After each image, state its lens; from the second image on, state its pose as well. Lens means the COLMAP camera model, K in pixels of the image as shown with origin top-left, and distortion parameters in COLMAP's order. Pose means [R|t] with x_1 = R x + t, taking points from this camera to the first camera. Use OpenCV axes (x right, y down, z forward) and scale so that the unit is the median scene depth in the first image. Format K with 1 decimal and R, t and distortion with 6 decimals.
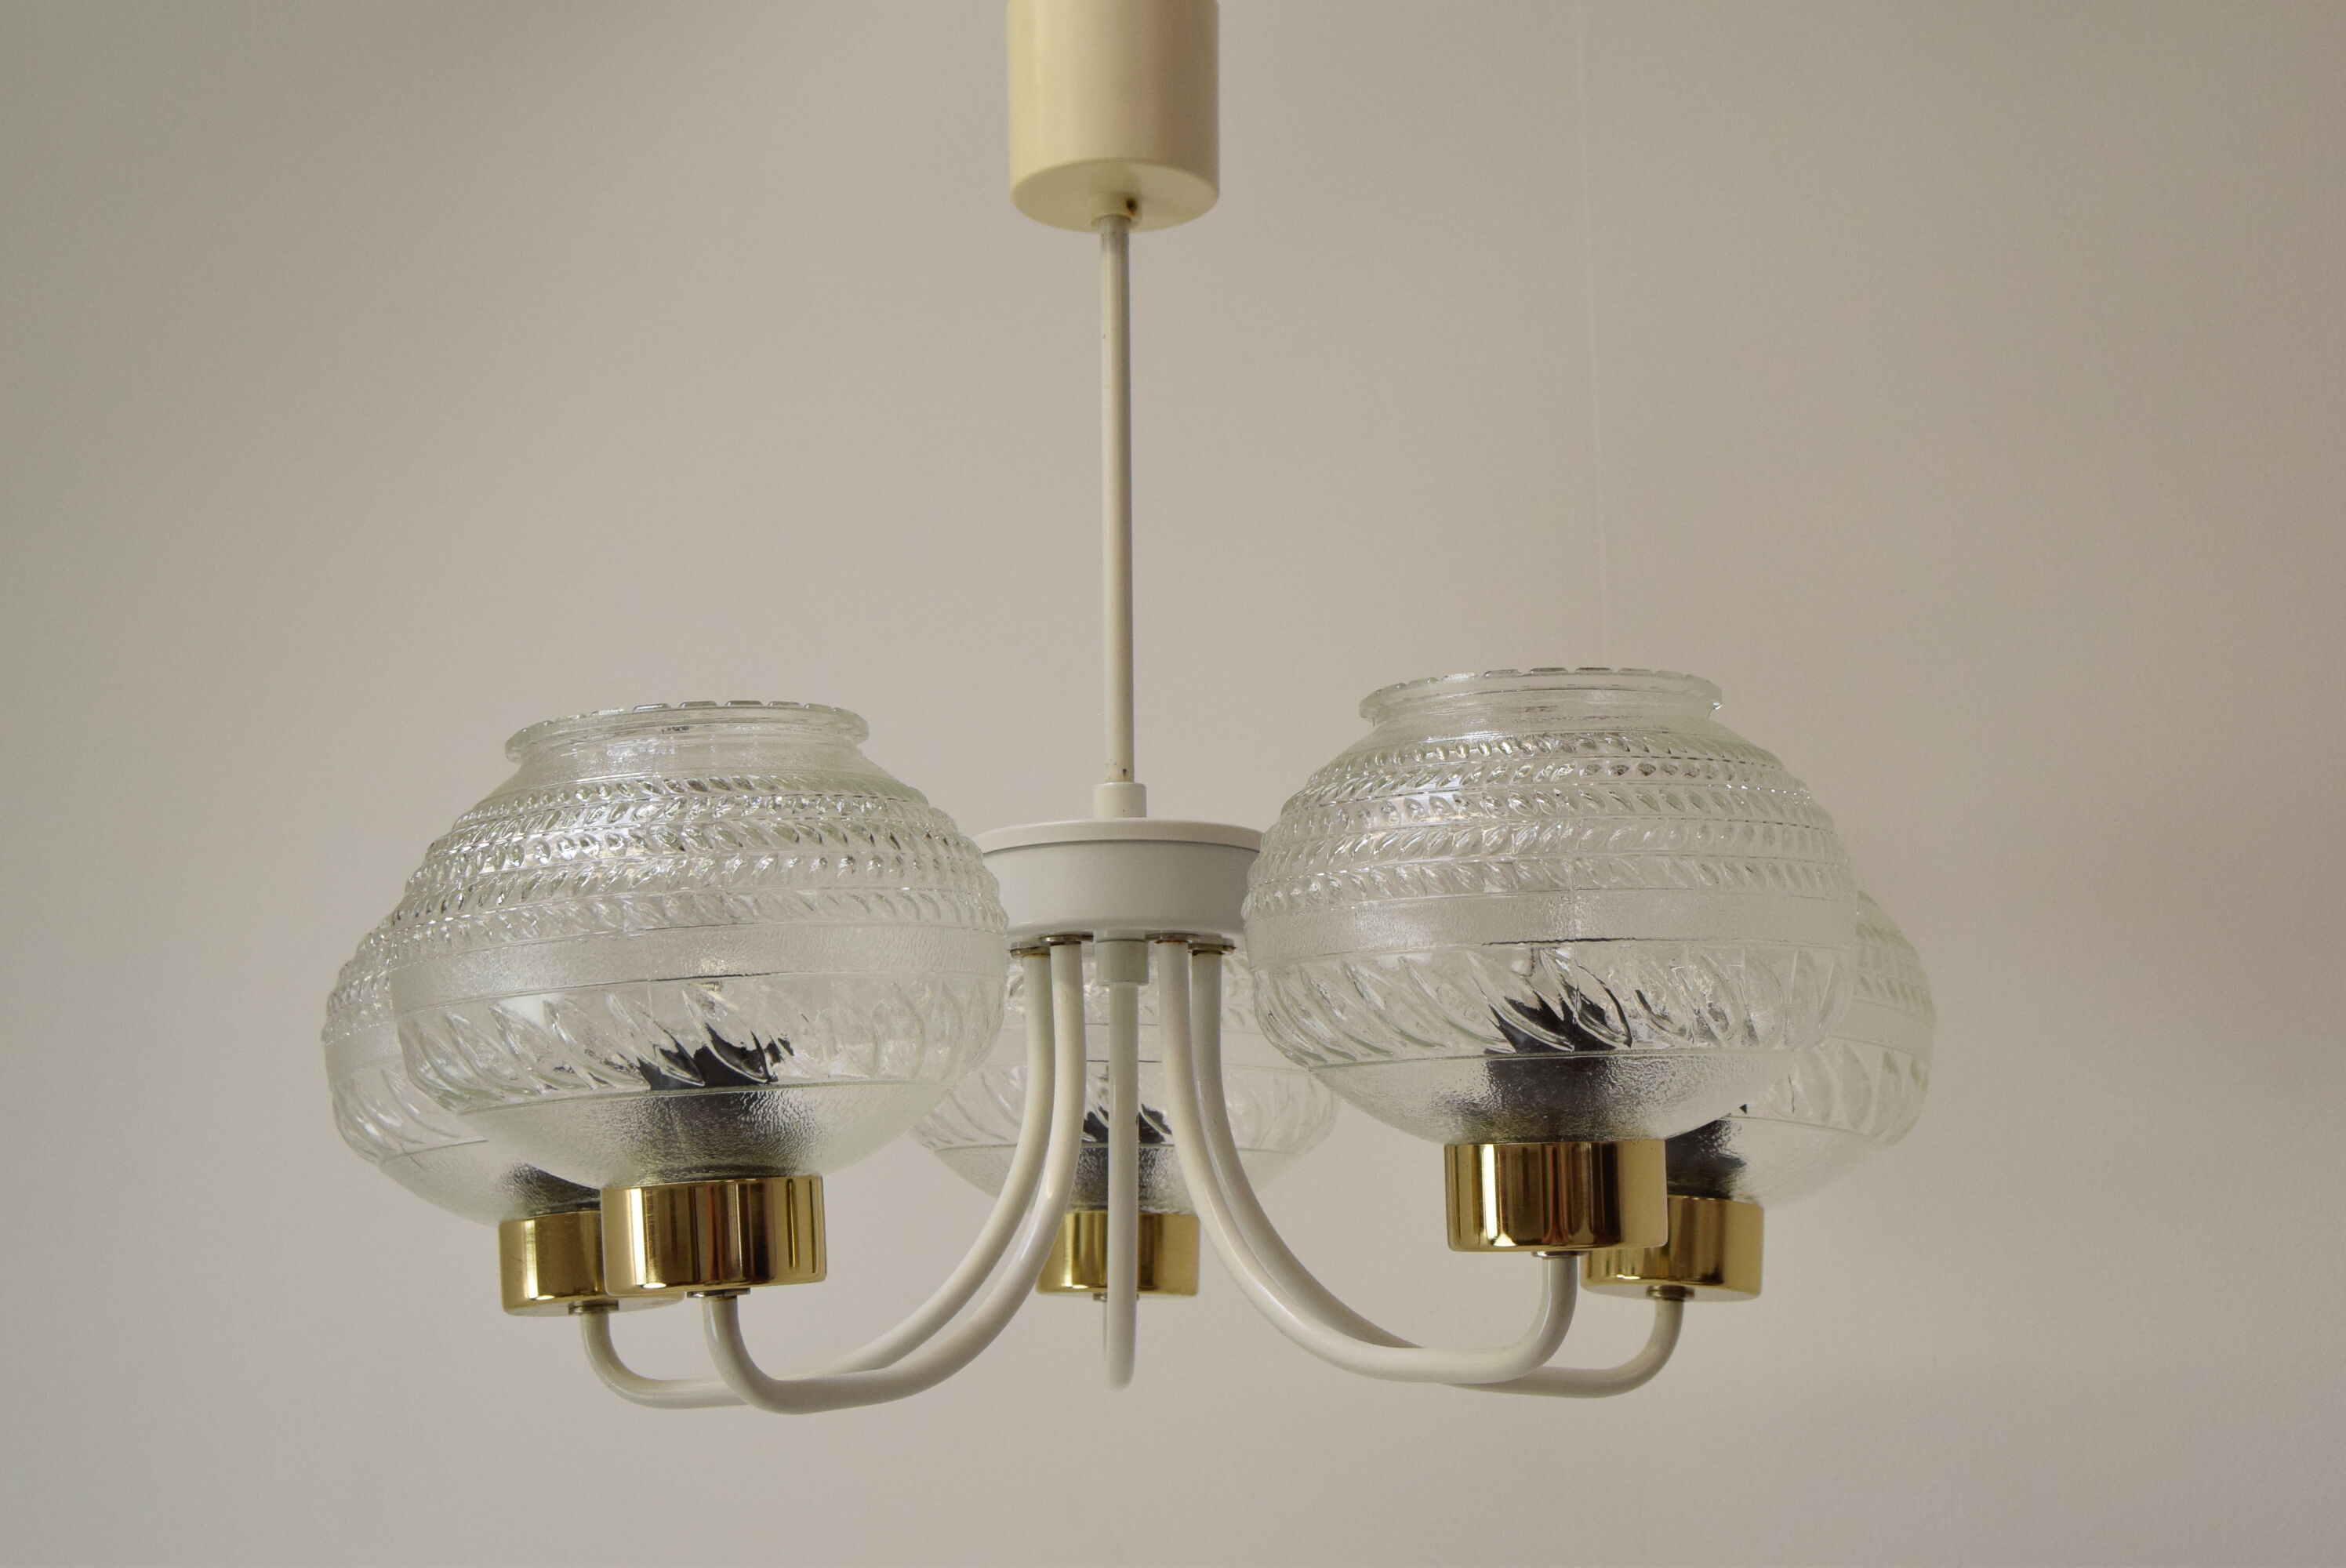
lens RADIAL K [[3492.3, 0, 1173.0], [0, 3492.3, 784.0], [0, 0, 1]] dist [0.034255, 0.030526]
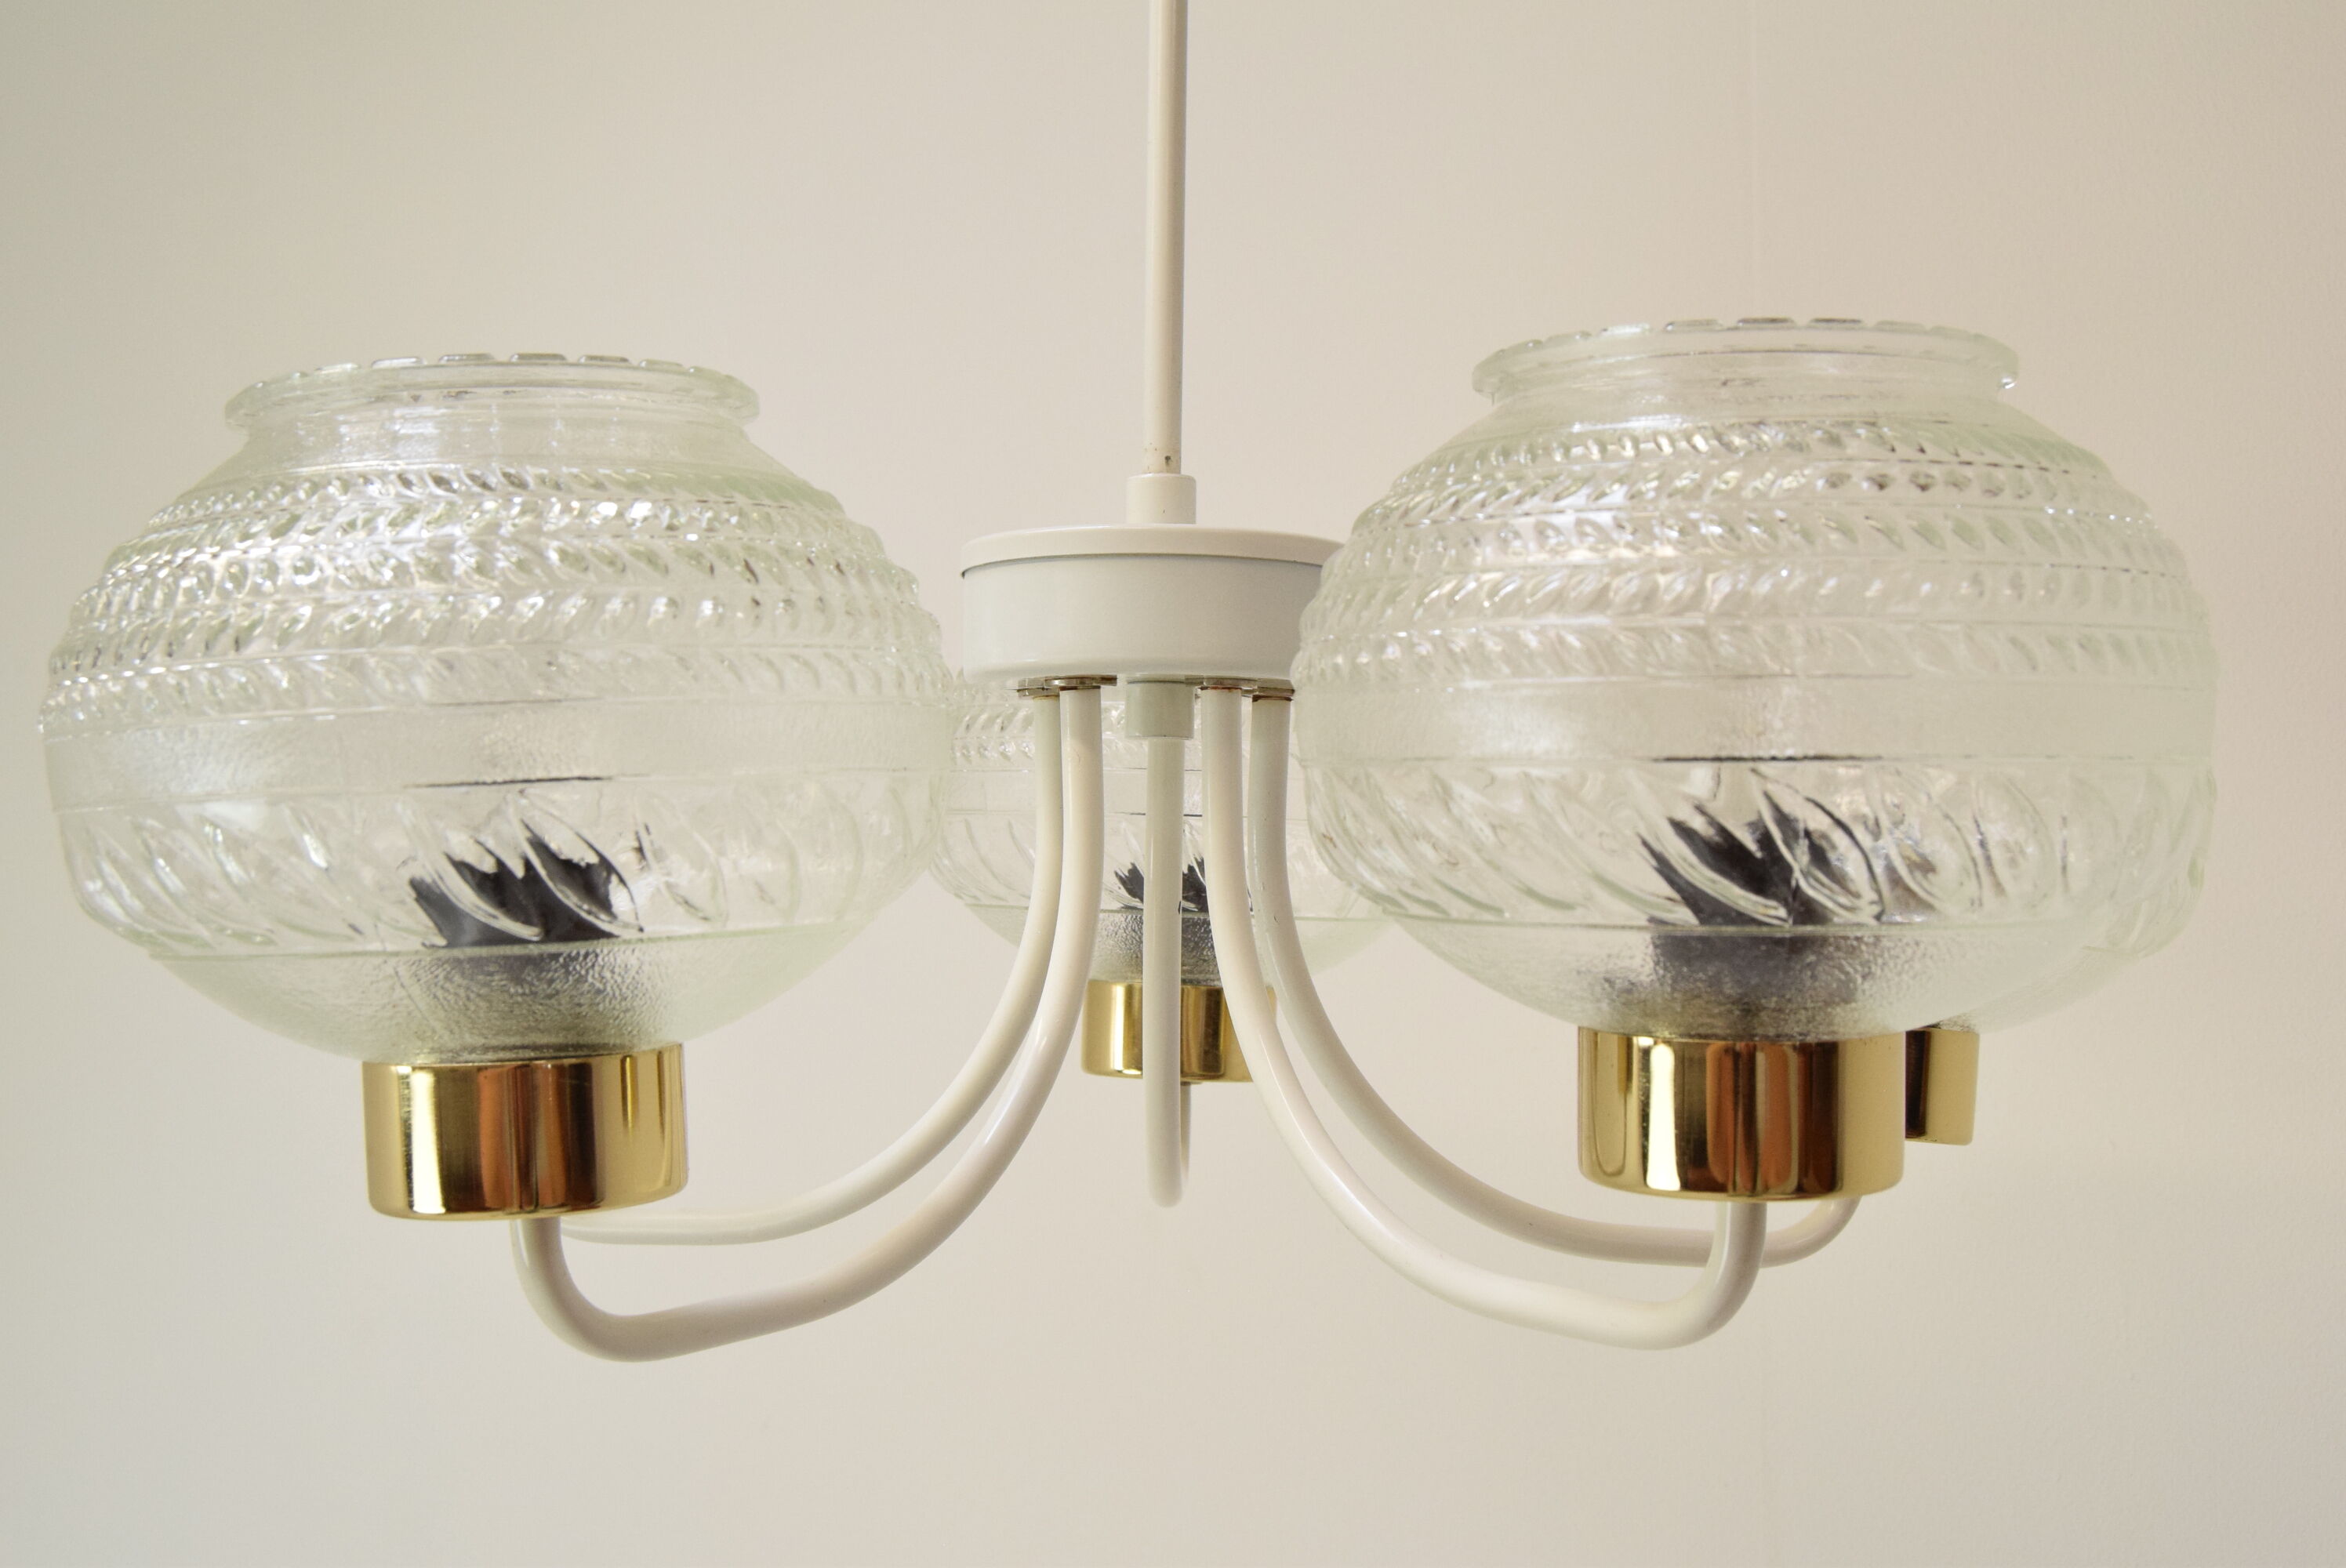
lens RADIAL K [[2727.7, 0, 1173.0], [0, 2727.7, 784.0], [0, 0, 1]] dist [-0.059678, 0.030619]
pose [[0.997756, 0.022551, -0.063044, 0.031677], [-0.014644, 0.992275, 0.123188, -0.007976], [0.065335, -0.121988, 0.990379, 0.481458]]
